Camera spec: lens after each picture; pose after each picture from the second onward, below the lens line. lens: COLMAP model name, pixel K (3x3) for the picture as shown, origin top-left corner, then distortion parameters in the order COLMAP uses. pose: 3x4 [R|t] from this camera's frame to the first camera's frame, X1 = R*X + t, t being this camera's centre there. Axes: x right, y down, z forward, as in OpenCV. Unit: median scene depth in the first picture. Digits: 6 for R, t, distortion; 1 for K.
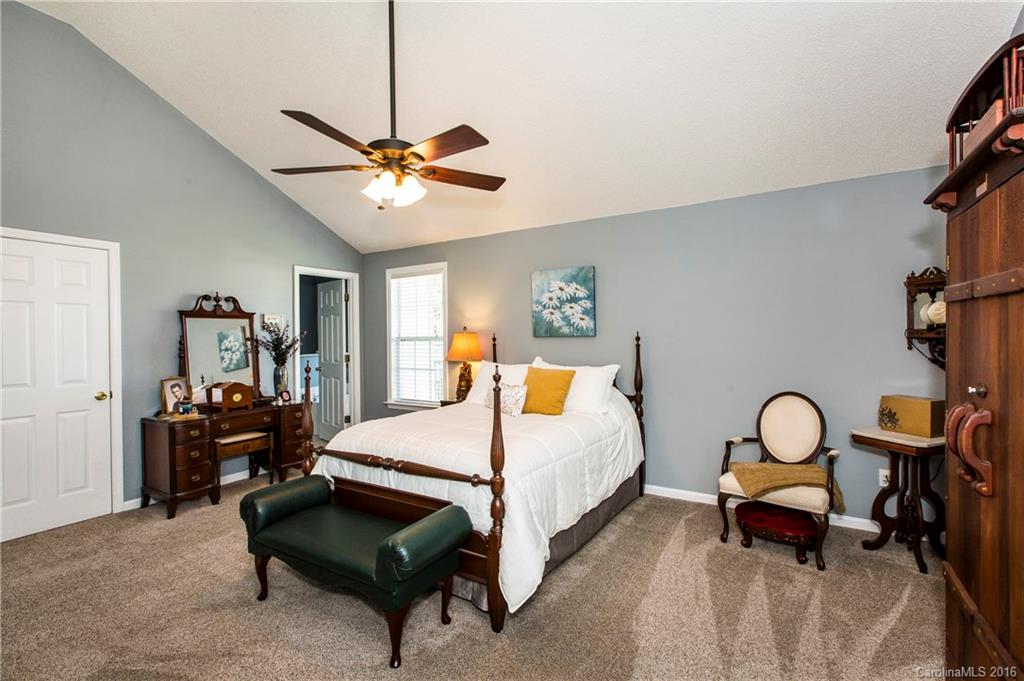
lens RADIAL K [[456.4, 0, 511.2], [0, 456.4, 337.7], [0, 0, 1]] dist [0.002592, 0.000162]
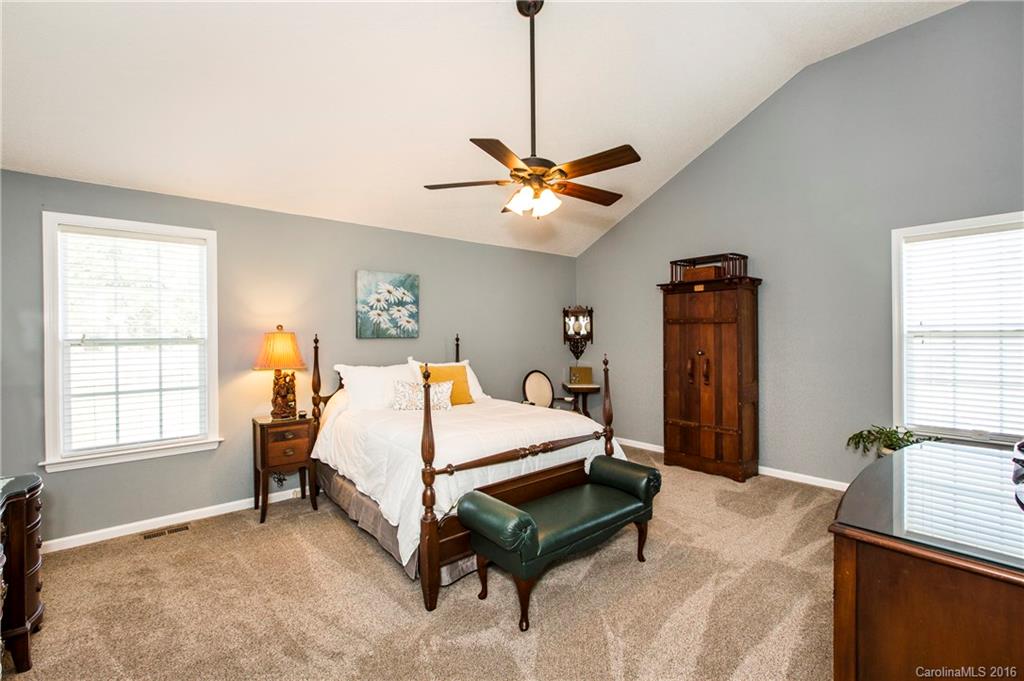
lens RADIAL K [[456.4, 0, 511.2], [0, 456.4, 337.7], [0, 0, 1]] dist [0.002592, 0.000162]
pose [[0.308941, 0.003439, 0.951075, -0.799764], [0.007629, 0.999952, -0.006094, 0.005758], [-0.951050, 0.009138, 0.308901, 0.421290]]
